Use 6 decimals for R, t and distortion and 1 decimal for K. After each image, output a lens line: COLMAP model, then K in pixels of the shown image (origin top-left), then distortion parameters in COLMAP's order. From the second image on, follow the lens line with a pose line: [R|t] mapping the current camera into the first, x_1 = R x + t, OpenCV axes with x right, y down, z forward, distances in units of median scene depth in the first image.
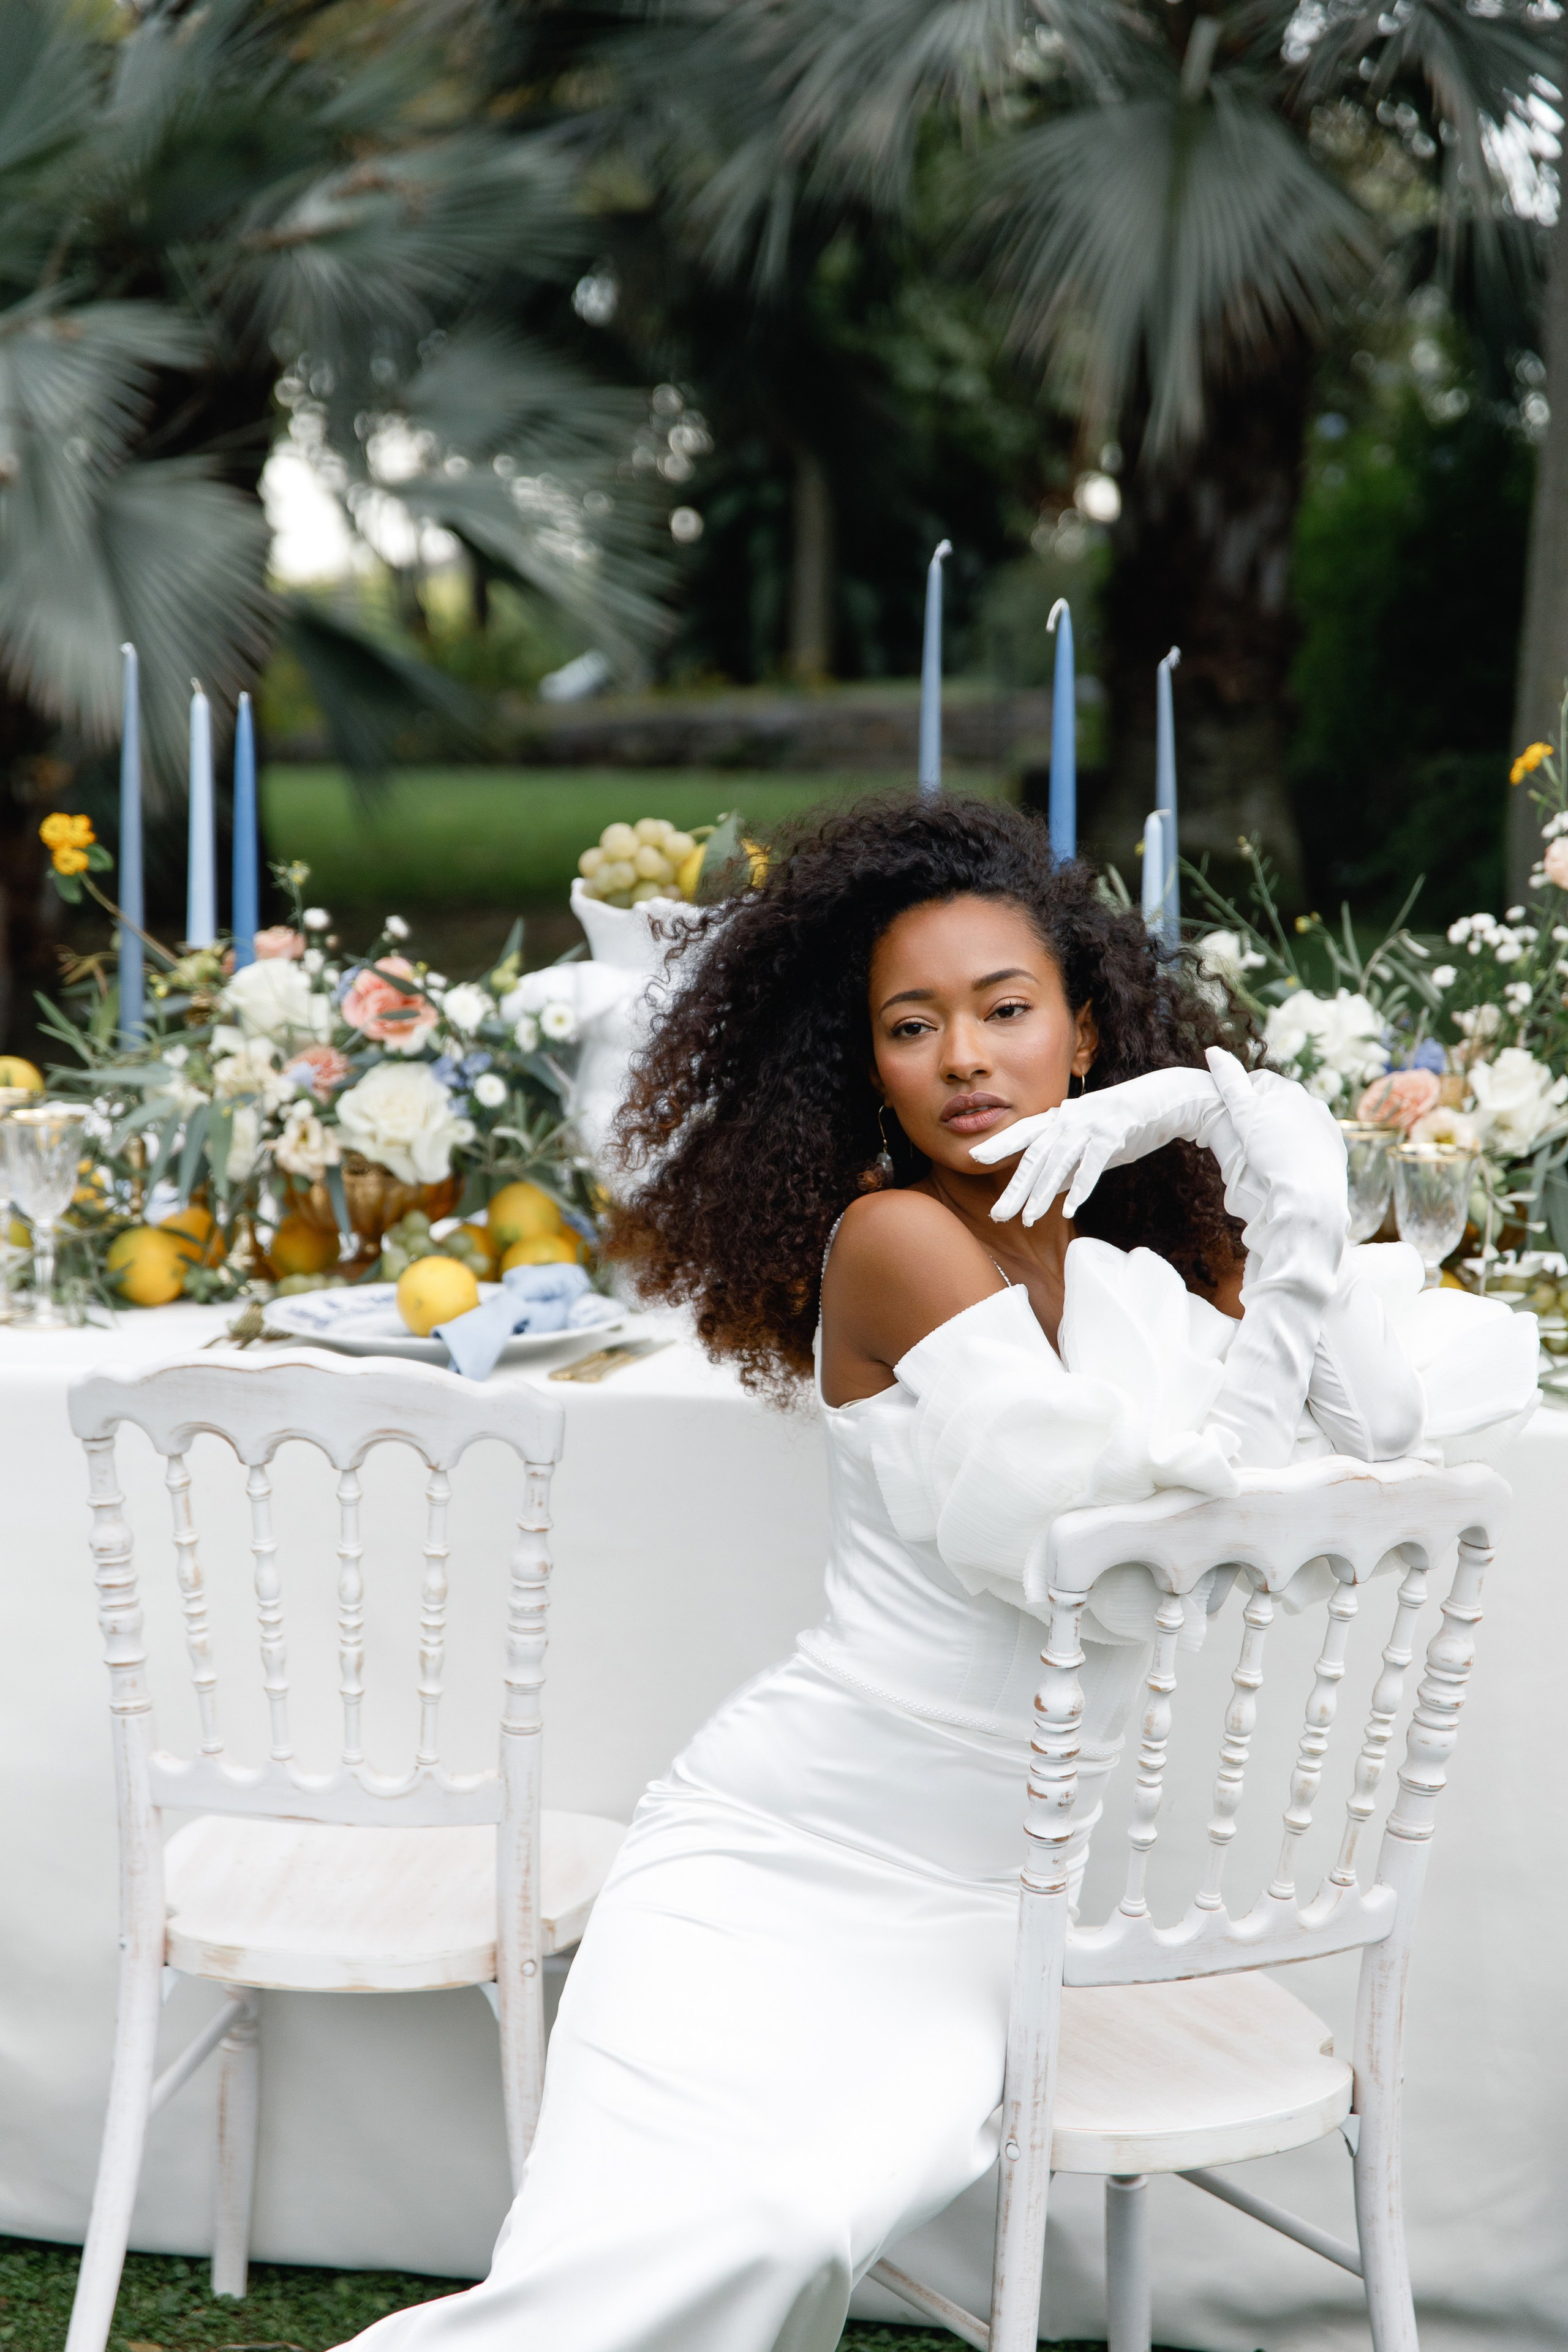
lens RADIAL K [[4627.1, 0, 772.8], [0, 4627.1, 1178.9], [0, 0, 1]] dist [0.002368, 0.000000]
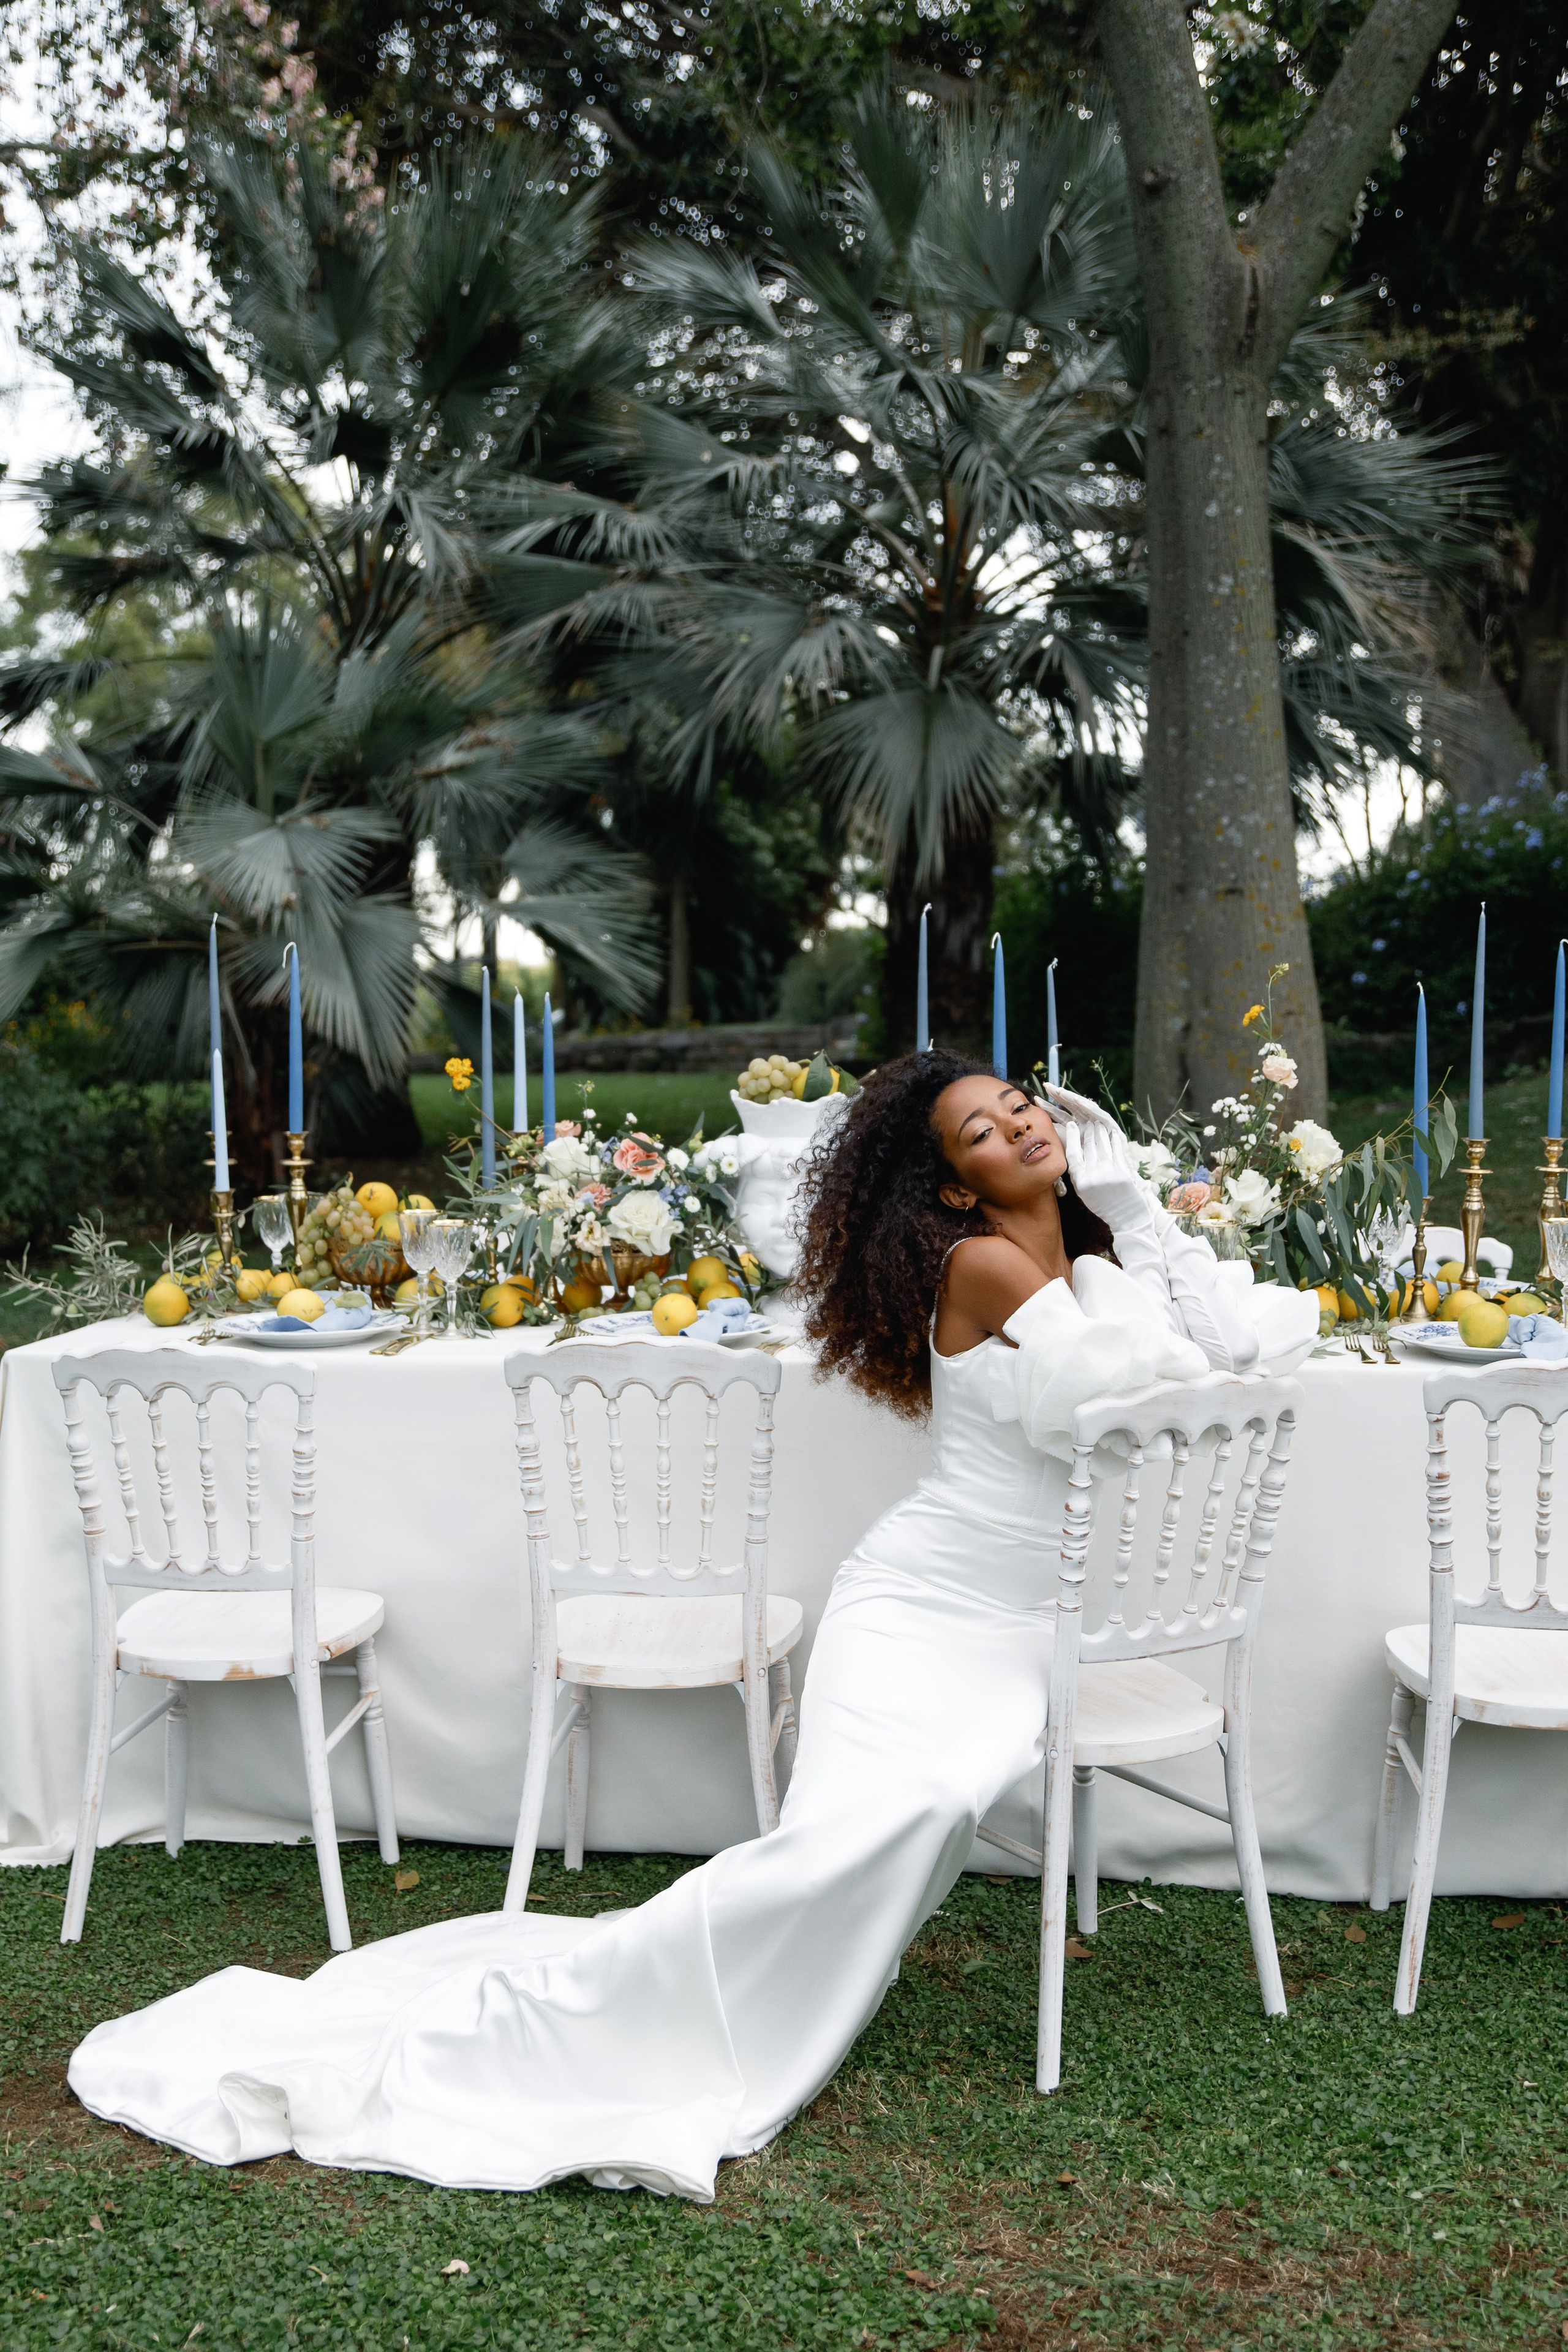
lens RADIAL K [[2616.0, 0, 766.1], [0, 2616.0, 1196.9], [0, 0, 1]] dist [-0.008734, 0.000000]
pose [[0.998616, -0.020631, 0.048375, -0.081459], [0.022715, 0.998820, -0.042928, 0.022976], [-0.047433, 0.043967, 0.997906, -0.032574]]
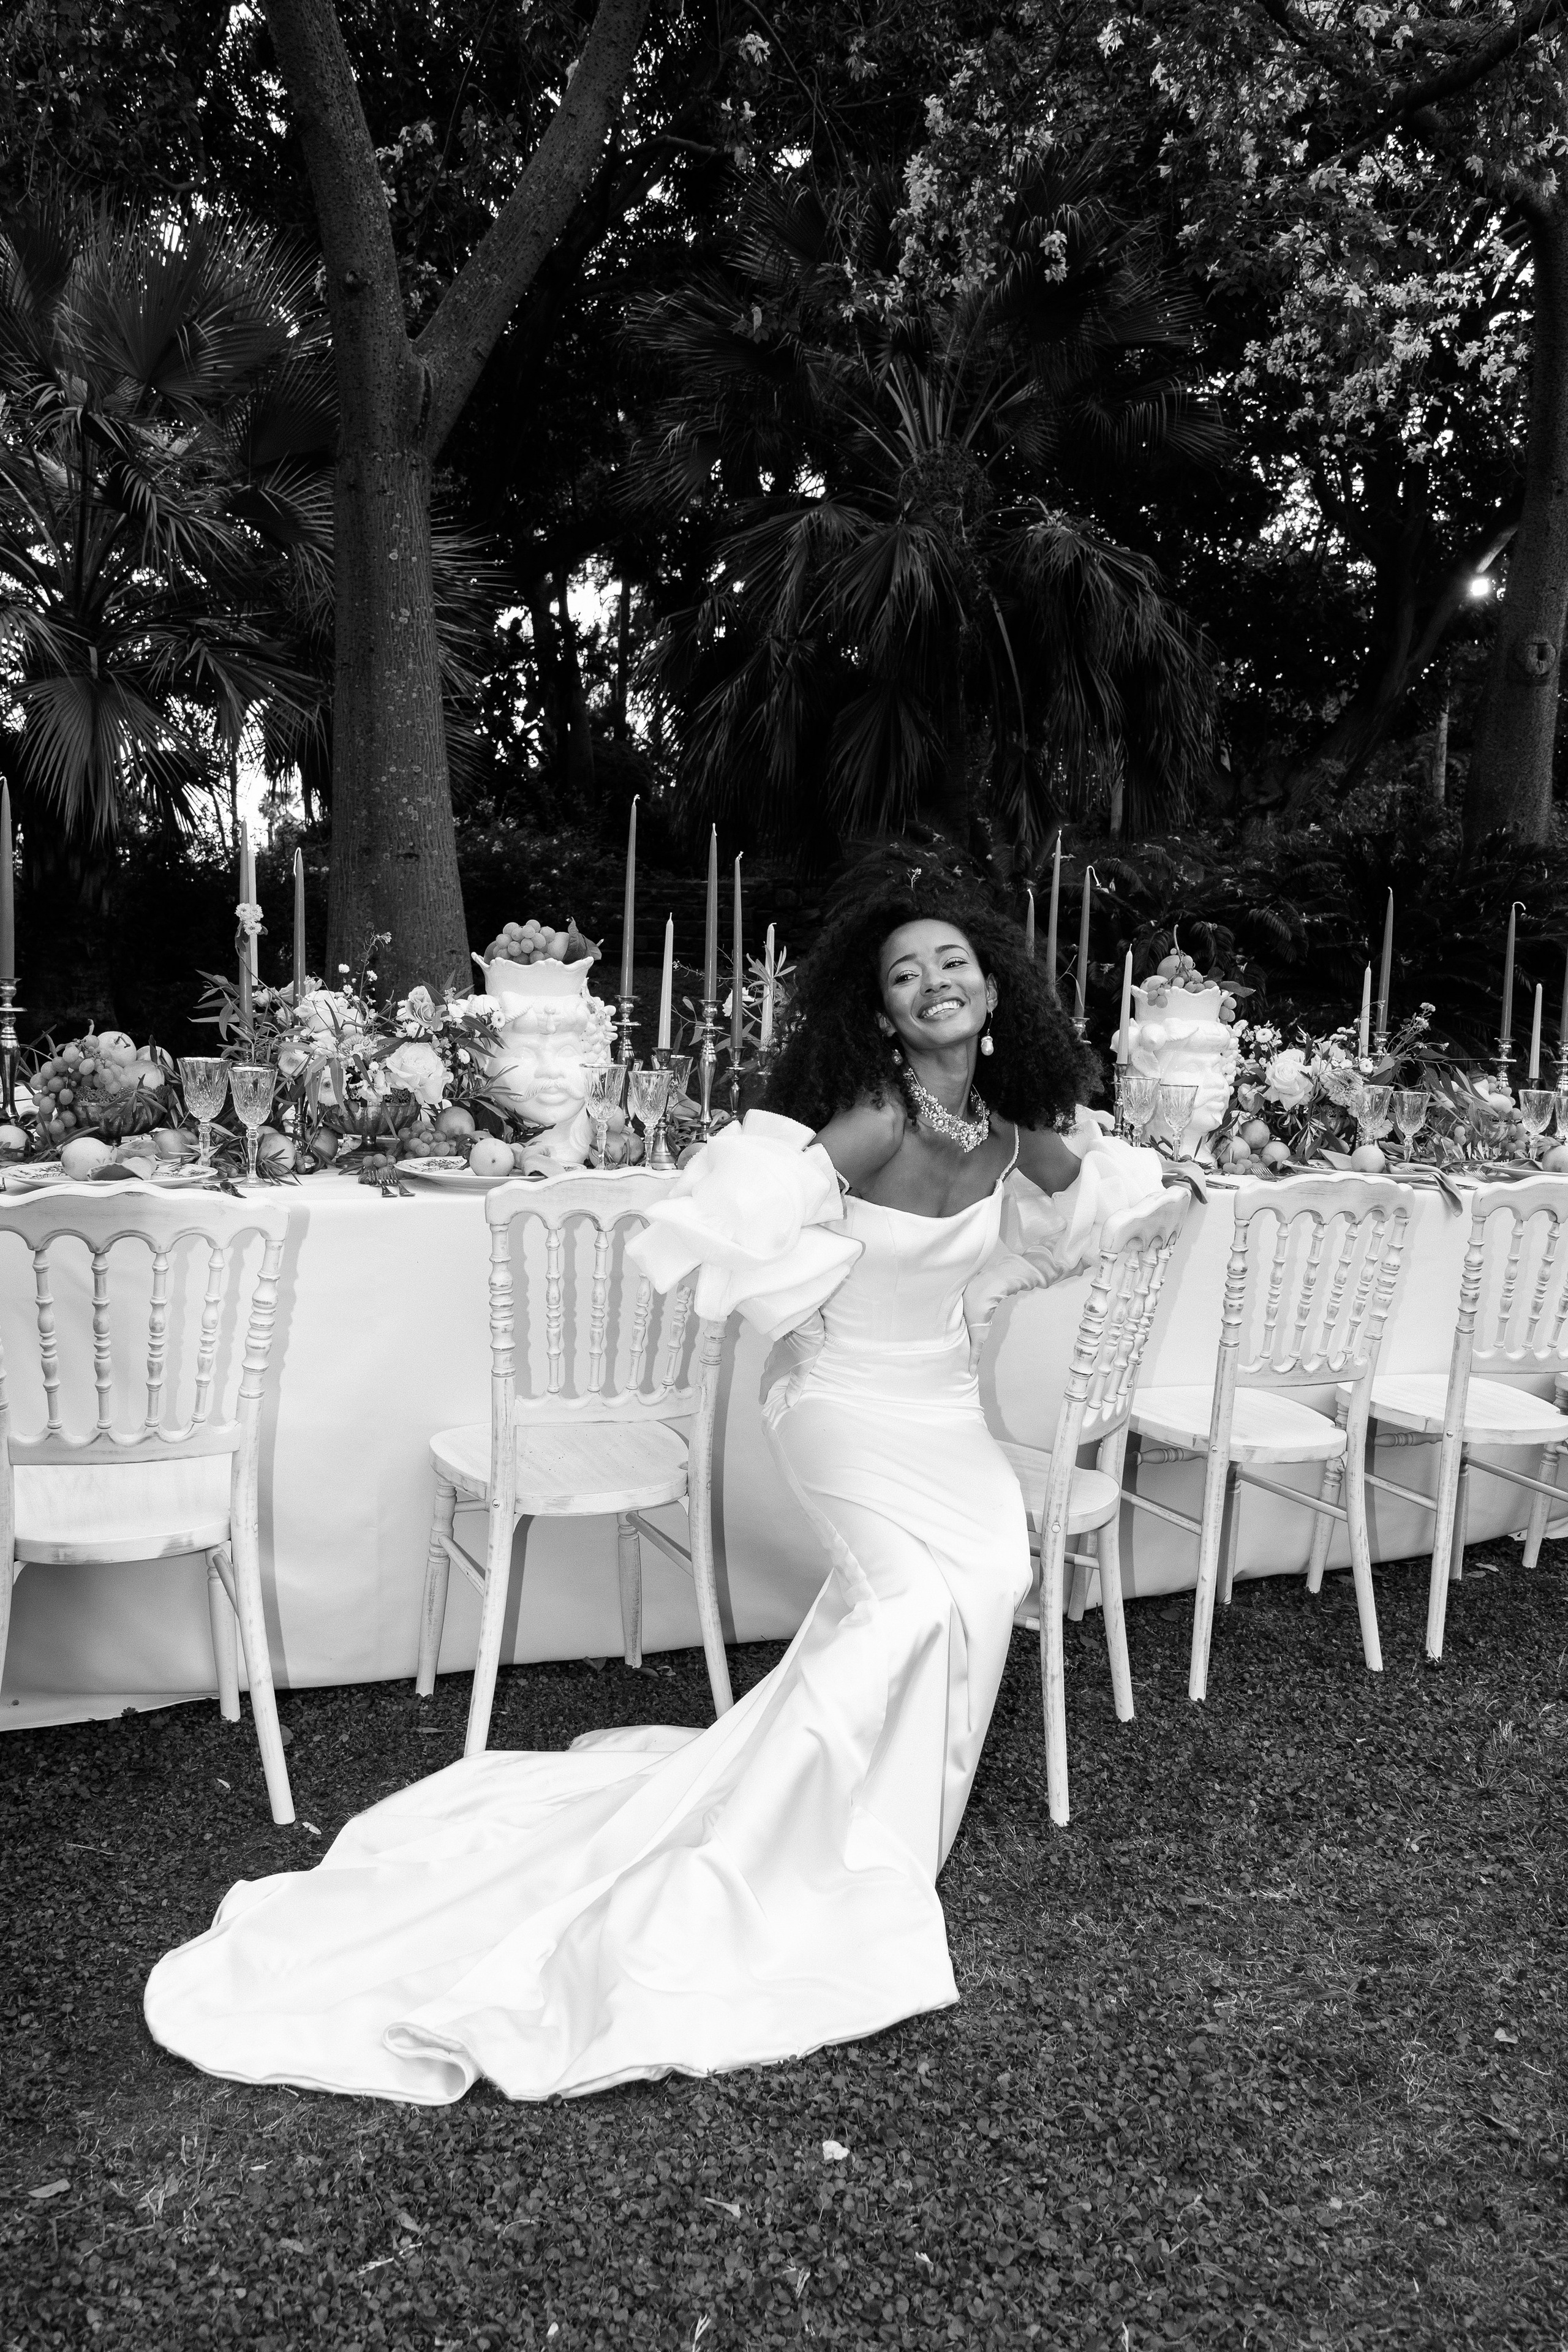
lens RADIAL K [[1797.7, 0, 792.8], [0, 1797.7, 1185.0], [0, 0, 1]] dist [-0.005971, 0.005290]
pose [[0.823444, -0.041663, 0.565866, -0.374110], [0.040793, 0.999067, 0.014196, 0.029703], [-0.565929, 0.011394, 0.824375, 0.299557]]
